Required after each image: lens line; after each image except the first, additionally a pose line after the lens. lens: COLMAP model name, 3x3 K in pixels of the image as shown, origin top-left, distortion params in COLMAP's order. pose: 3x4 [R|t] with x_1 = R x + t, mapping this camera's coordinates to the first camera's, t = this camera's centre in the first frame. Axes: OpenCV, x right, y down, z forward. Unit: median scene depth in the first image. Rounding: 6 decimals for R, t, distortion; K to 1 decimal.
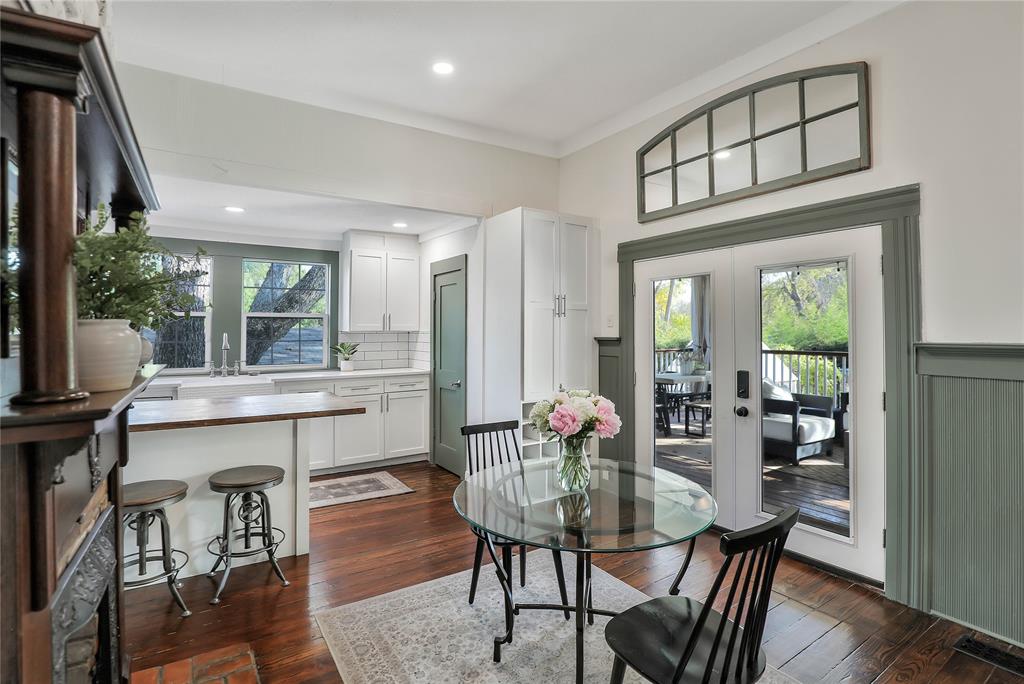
lens RADIAL K [[500.0, 0, 512.0], [0, 500.0, 342.0], [0, 0, 1]] dist [-0.000807, -0.000164]
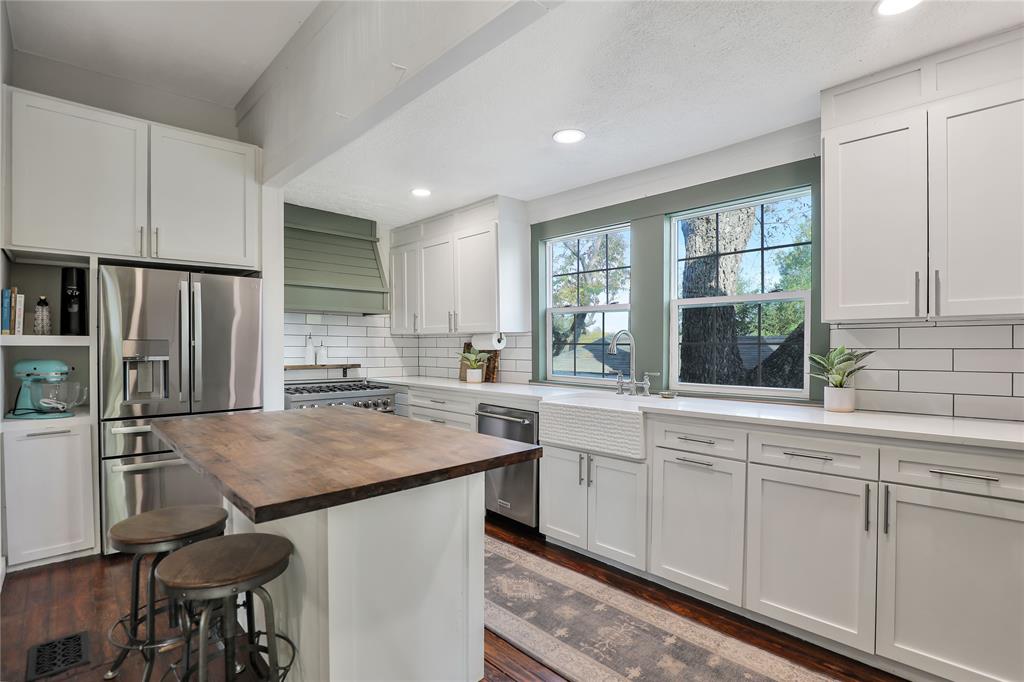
lens RADIAL K [[500.0, 0, 512.0], [0, 500.0, 341.0], [0, 0, 1]] dist [-0.000807, -0.000164]
pose [[0.174513, -0.010615, -0.984598, 0.067755], [-0.023535, 0.999611, -0.014949, 0.008950], [0.984374, 0.025781, 0.174195, 0.675253]]
